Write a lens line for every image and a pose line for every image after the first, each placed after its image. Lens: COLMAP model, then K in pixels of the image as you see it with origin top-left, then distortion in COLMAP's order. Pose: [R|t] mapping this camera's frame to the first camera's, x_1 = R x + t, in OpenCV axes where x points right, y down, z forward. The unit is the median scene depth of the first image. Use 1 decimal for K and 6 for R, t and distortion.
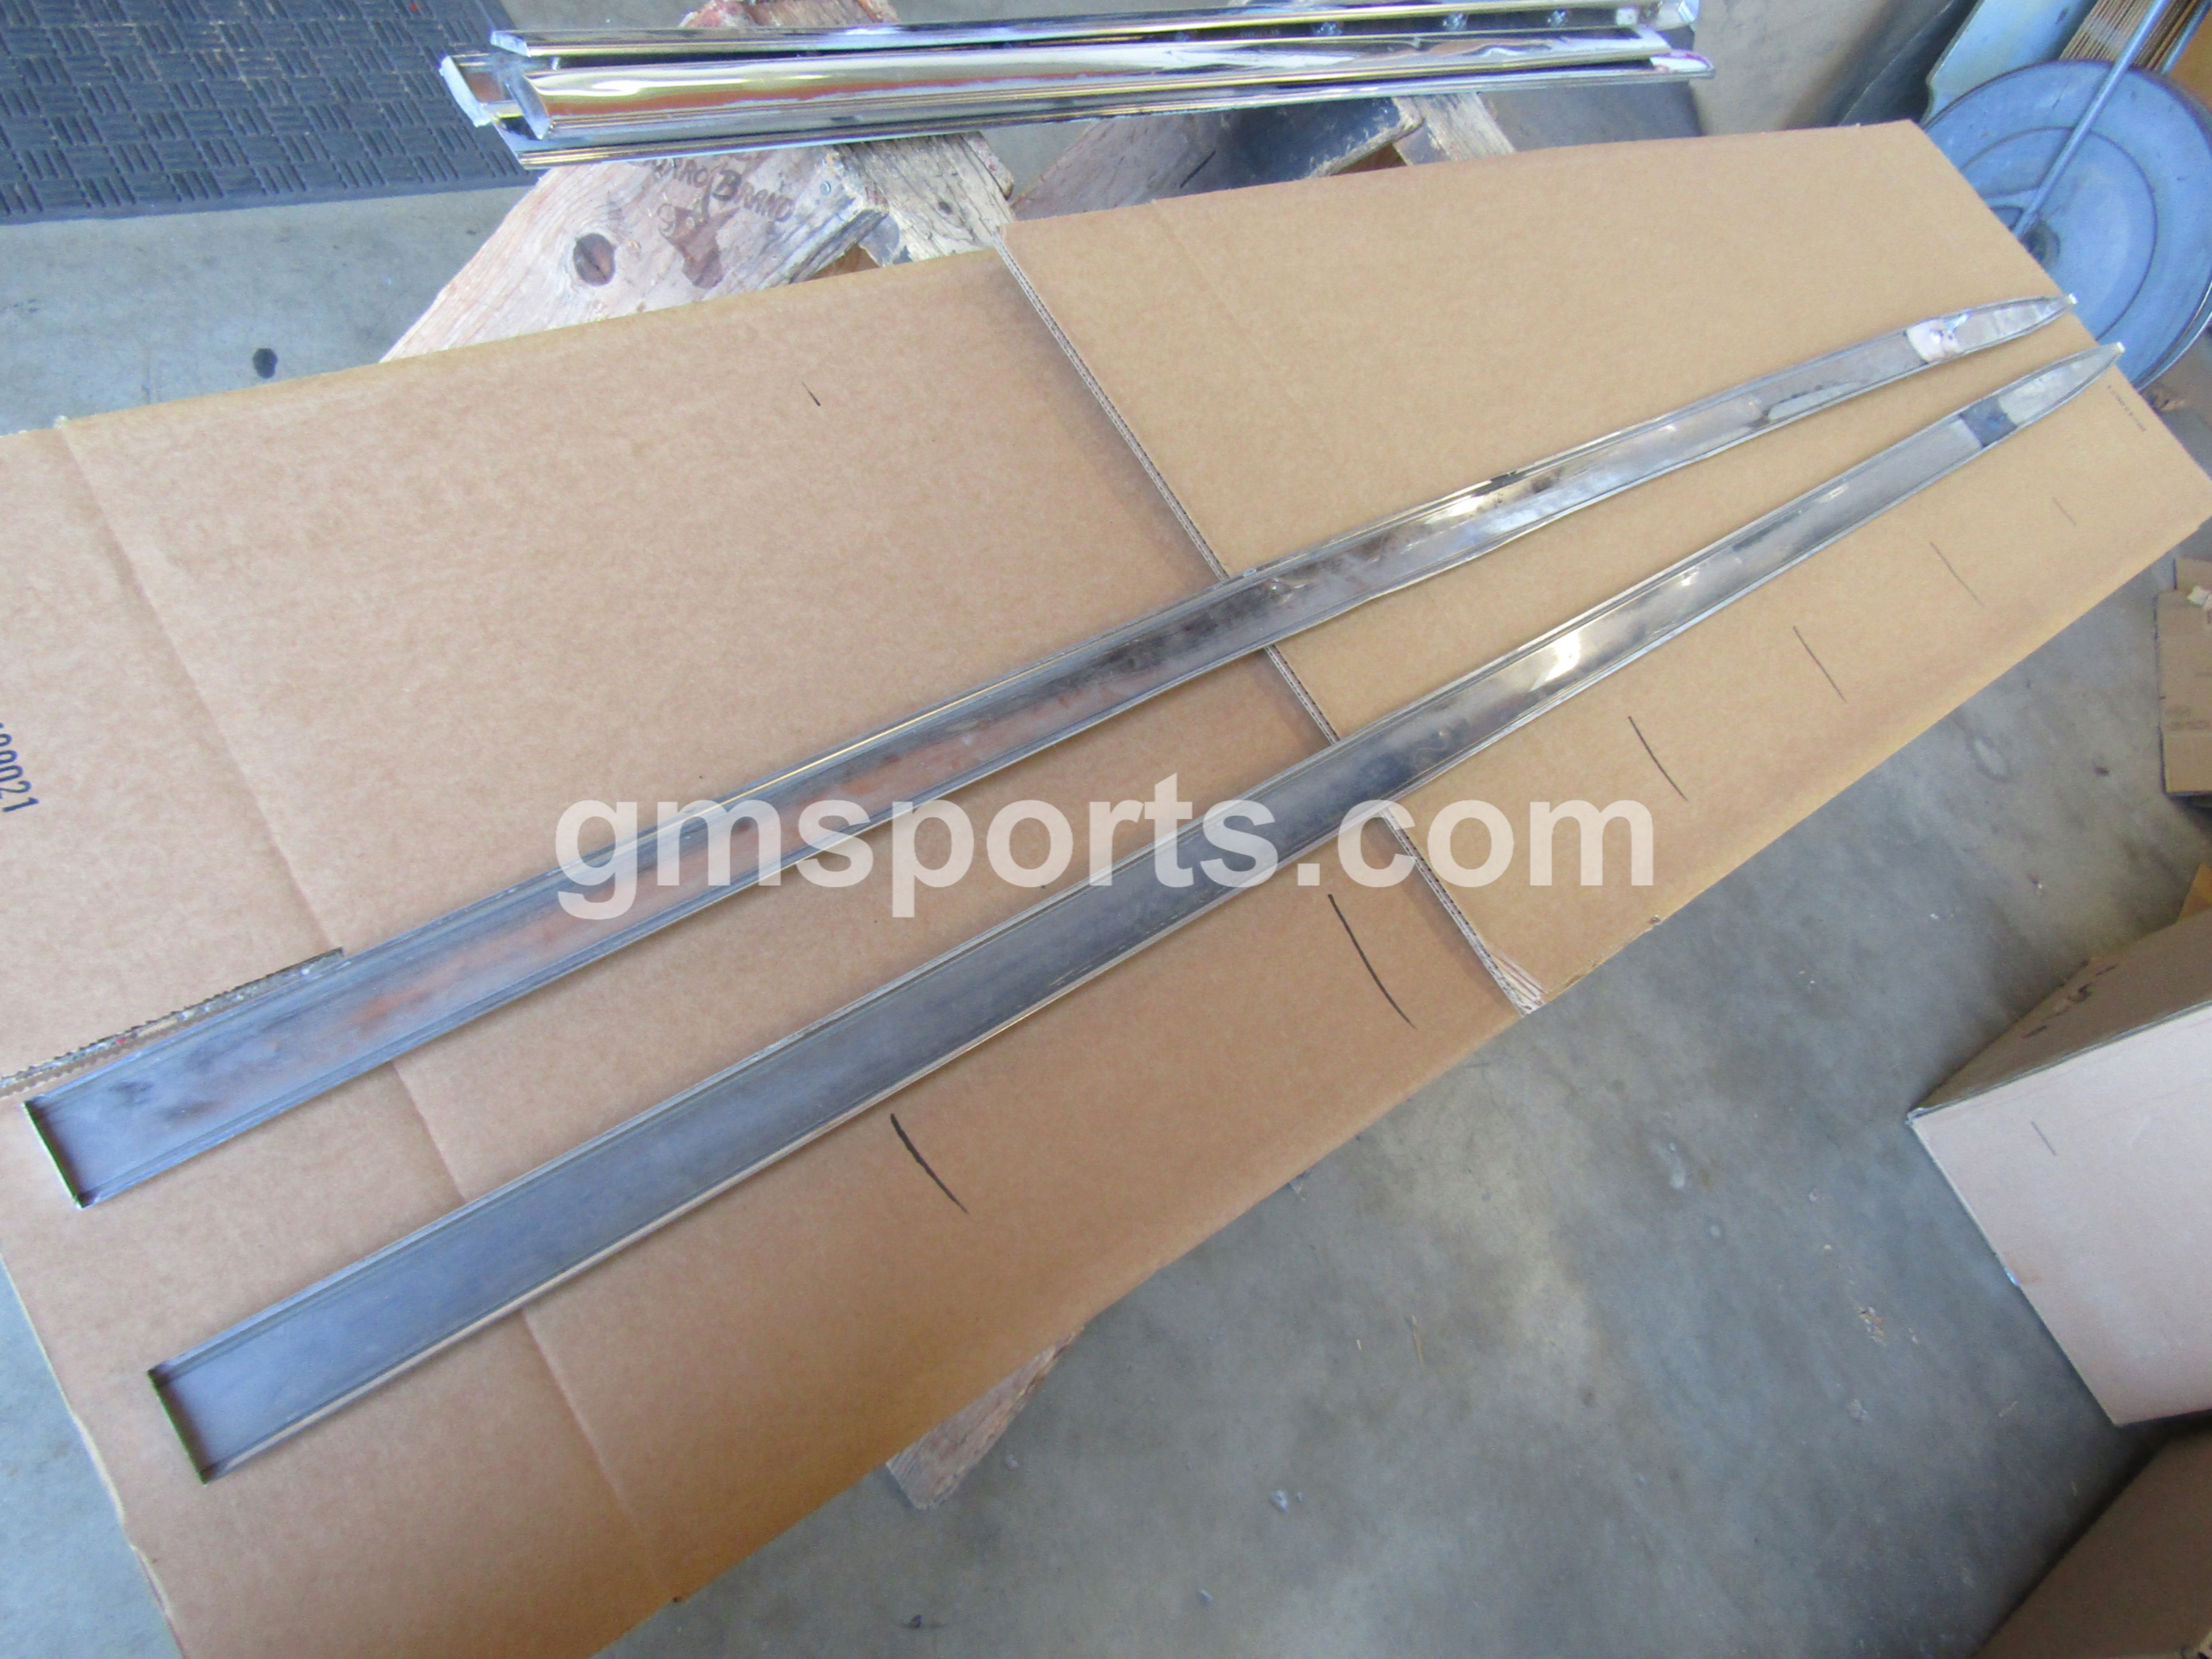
lens RADIAL K [[1572.5, 0, 1106.0], [0, 1572.5, 829.5], [0, 0, 1]] dist [-0.005461, -0.004858]
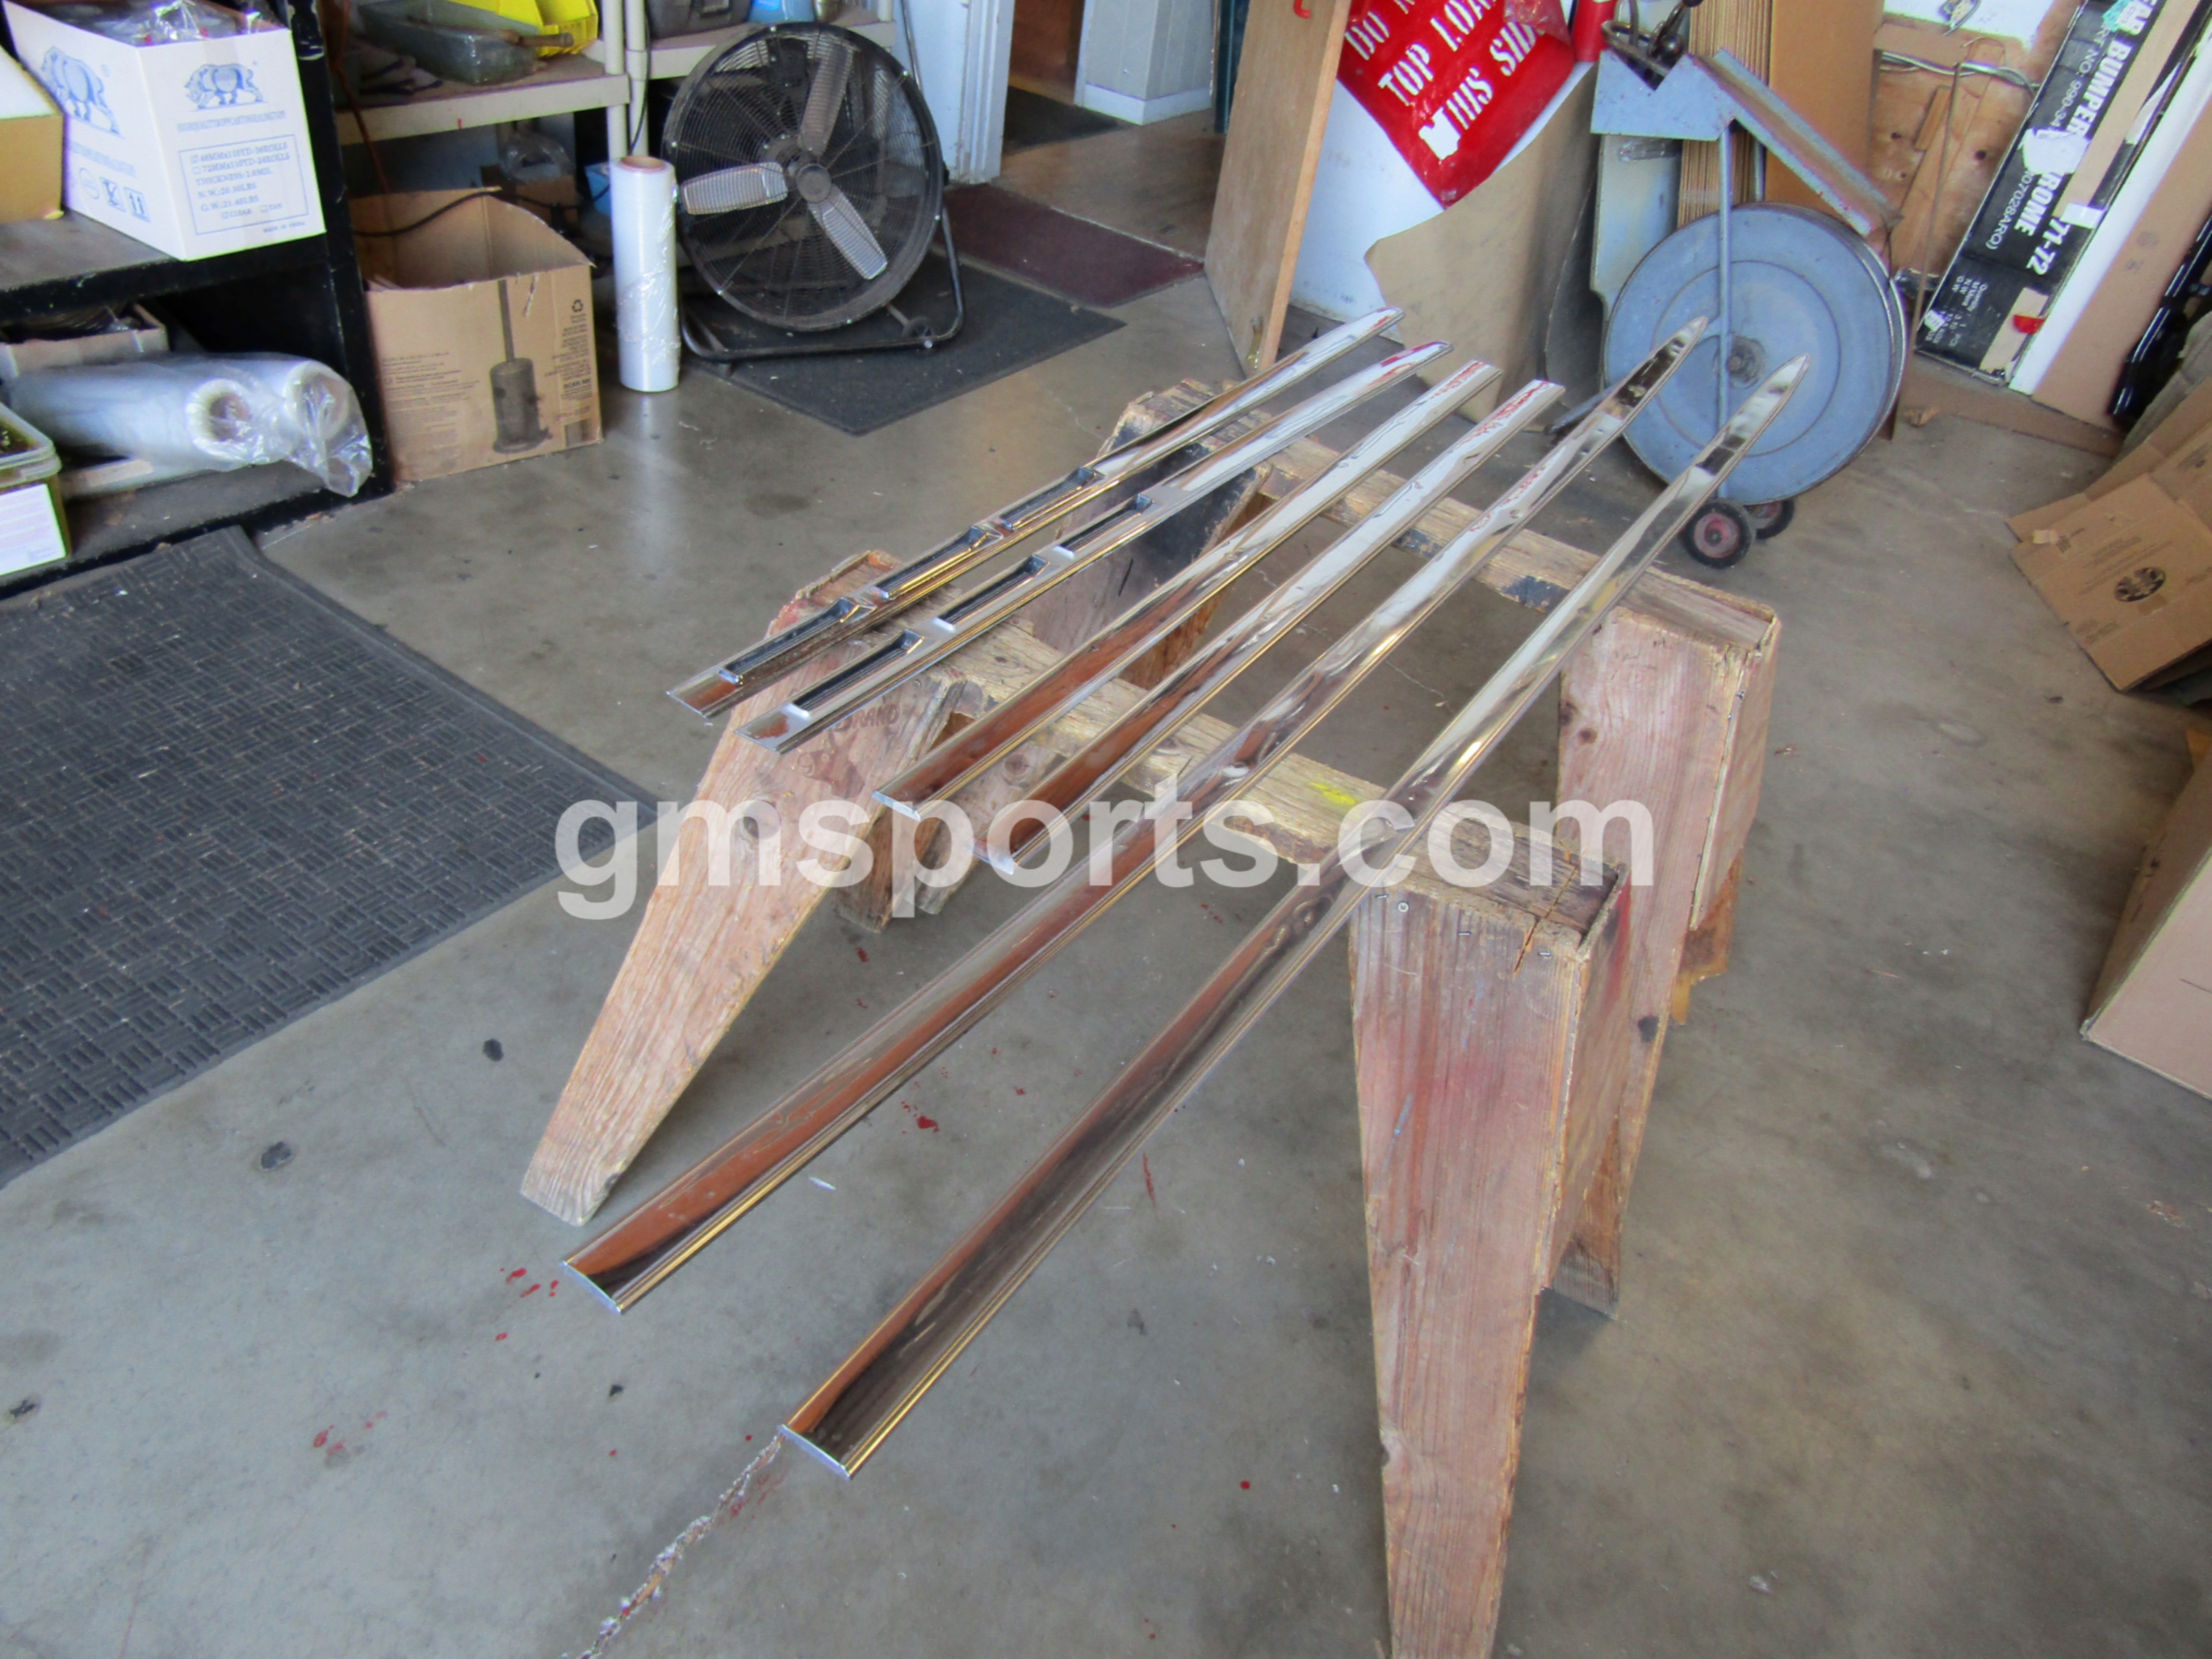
lens RADIAL K [[1569.4, 0, 1106.0], [0, 1569.4, 829.5], [0, 0, 1]] dist [0.003124, -0.000662]
pose [[0.896748, -0.439860, 0.048639, -0.089525], [0.435666, 0.858171, -0.271547, 0.075916], [0.077702, 0.264700, 0.961195, -0.139483]]
